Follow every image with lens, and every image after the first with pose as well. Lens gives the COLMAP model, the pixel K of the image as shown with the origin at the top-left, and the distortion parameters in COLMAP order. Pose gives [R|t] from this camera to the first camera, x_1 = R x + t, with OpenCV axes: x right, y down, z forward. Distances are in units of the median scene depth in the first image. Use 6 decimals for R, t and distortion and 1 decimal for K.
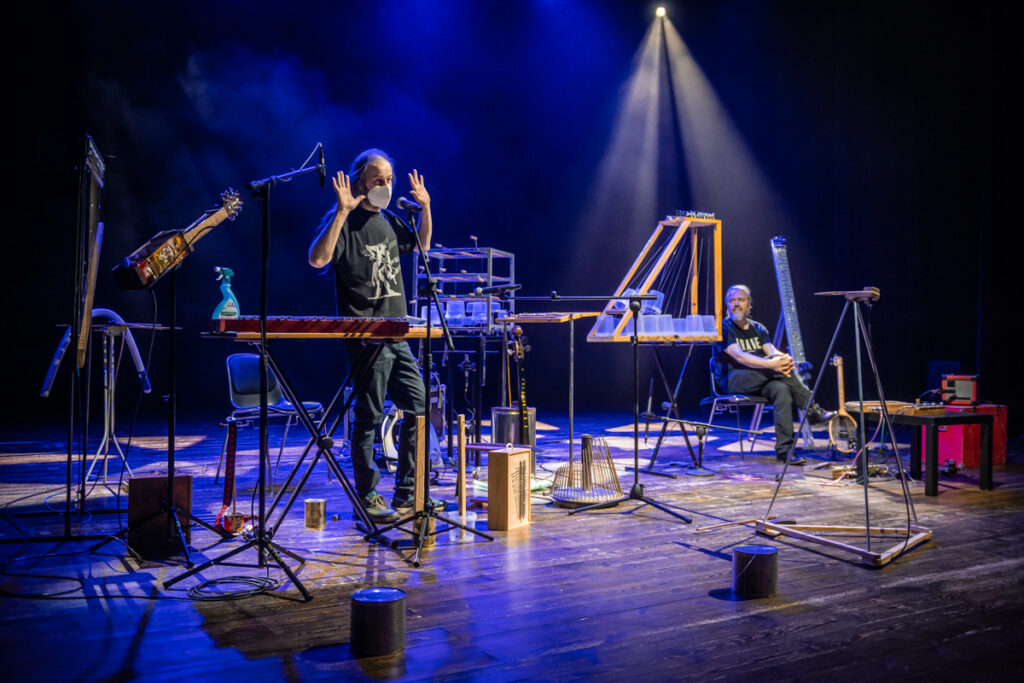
lens RADIAL K [[969.5, 0, 512.0], [0, 969.5, 341.5], [0, 0, 1]] dist [0.012538, 0.003619]
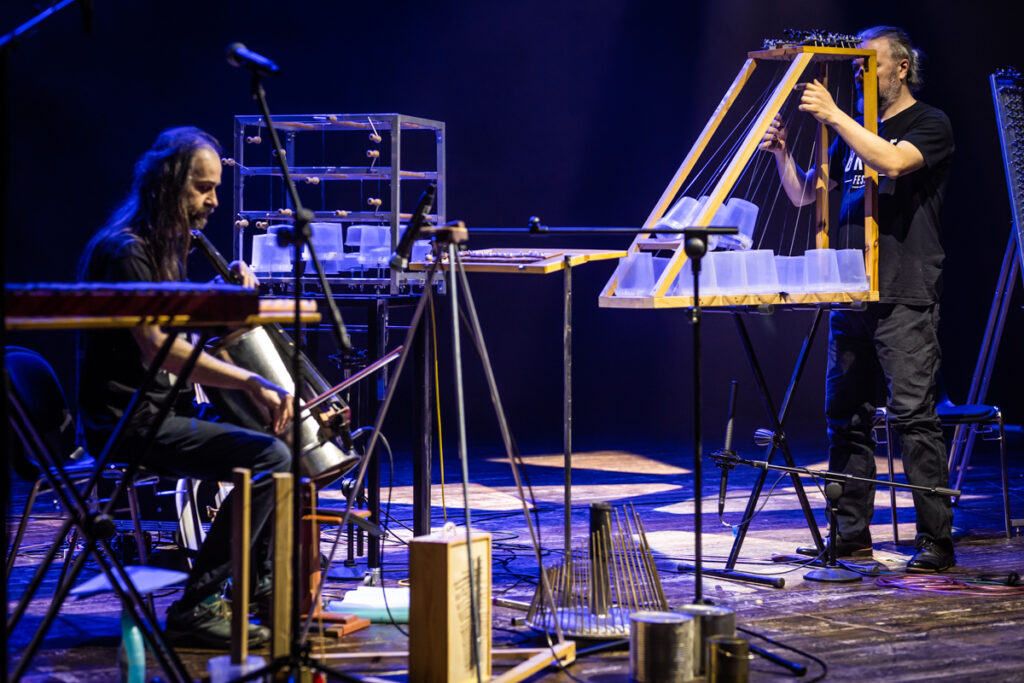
lens RADIAL K [[2514.2, 0, 512.0], [0, 2514.2, 341.5], [0, 0, 1]] dist [0.265708, -0.696865]
pose [[0.998925, -0.007576, 0.045722, -0.023481], [0.005659, 0.999106, 0.041900, -0.035823], [-0.045999, -0.041596, 0.998075, -0.252460]]
